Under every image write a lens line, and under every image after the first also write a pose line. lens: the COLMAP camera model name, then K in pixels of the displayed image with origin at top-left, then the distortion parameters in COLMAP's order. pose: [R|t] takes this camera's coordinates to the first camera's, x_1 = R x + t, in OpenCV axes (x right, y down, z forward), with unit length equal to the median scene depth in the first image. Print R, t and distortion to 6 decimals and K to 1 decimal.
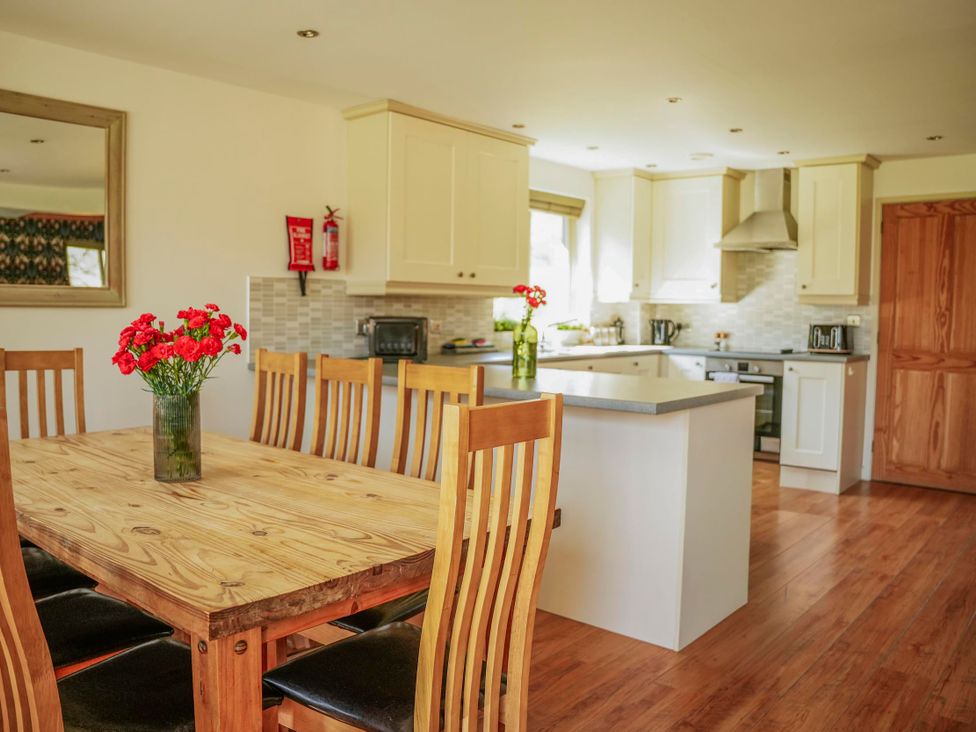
lens RADIAL K [[799.9, 0, 488.0], [0, 799.9, 366.0], [0, 0, 1]] dist [-0.173350, 0.136204]
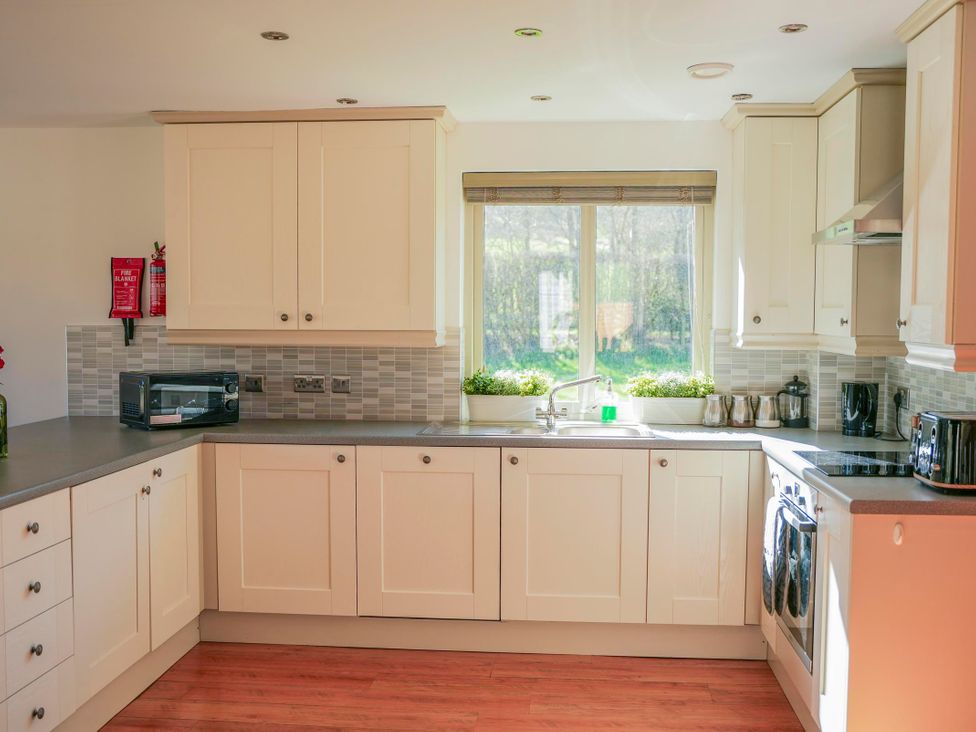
lens RADIAL K [[1080.9, 0, 488.5], [0, 1080.9, 379.3], [0, 0, 1]] dist [-0.020129, 0.027893]
pose [[0.581555, 0.040276, -0.812510, 0.754194], [-0.055557, 0.998408, 0.009726, -0.064053], [0.811608, 0.039484, 0.582867, 0.466495]]
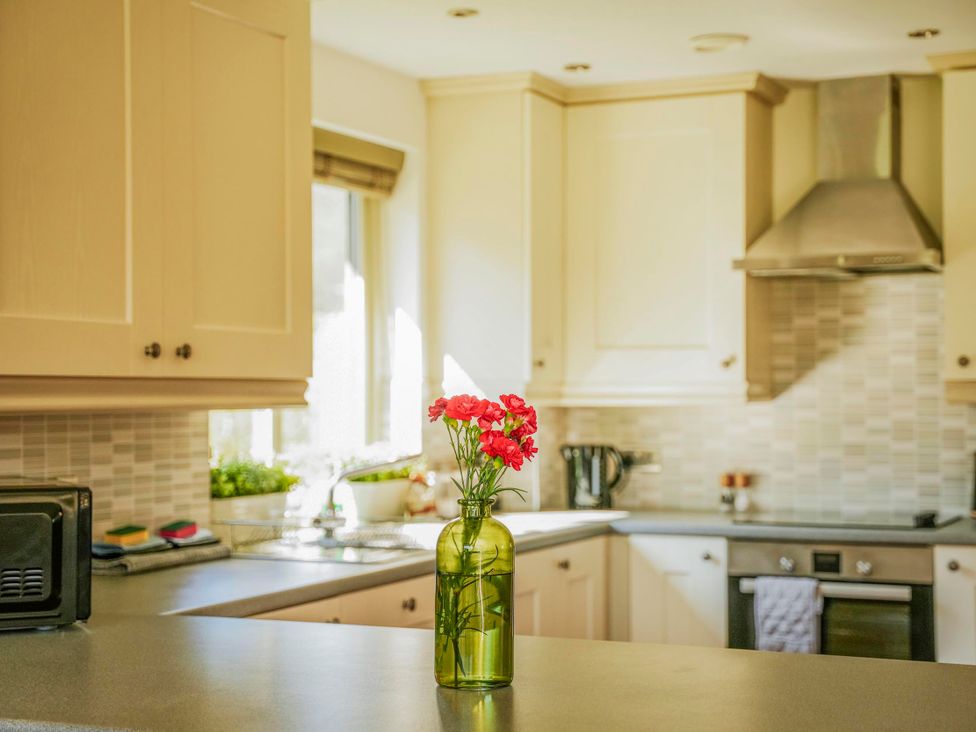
lens RADIAL K [[1688.3, 0, 488.0], [0, 1688.3, 366.0], [0, 0, 1]] dist [0.045737, 0.132666]
pose [[0.961690, -0.013059, 0.273830, -0.079901], [0.036965, 0.995920, -0.082325, -0.034351], [-0.271637, 0.089293, 0.958248, 0.206981]]
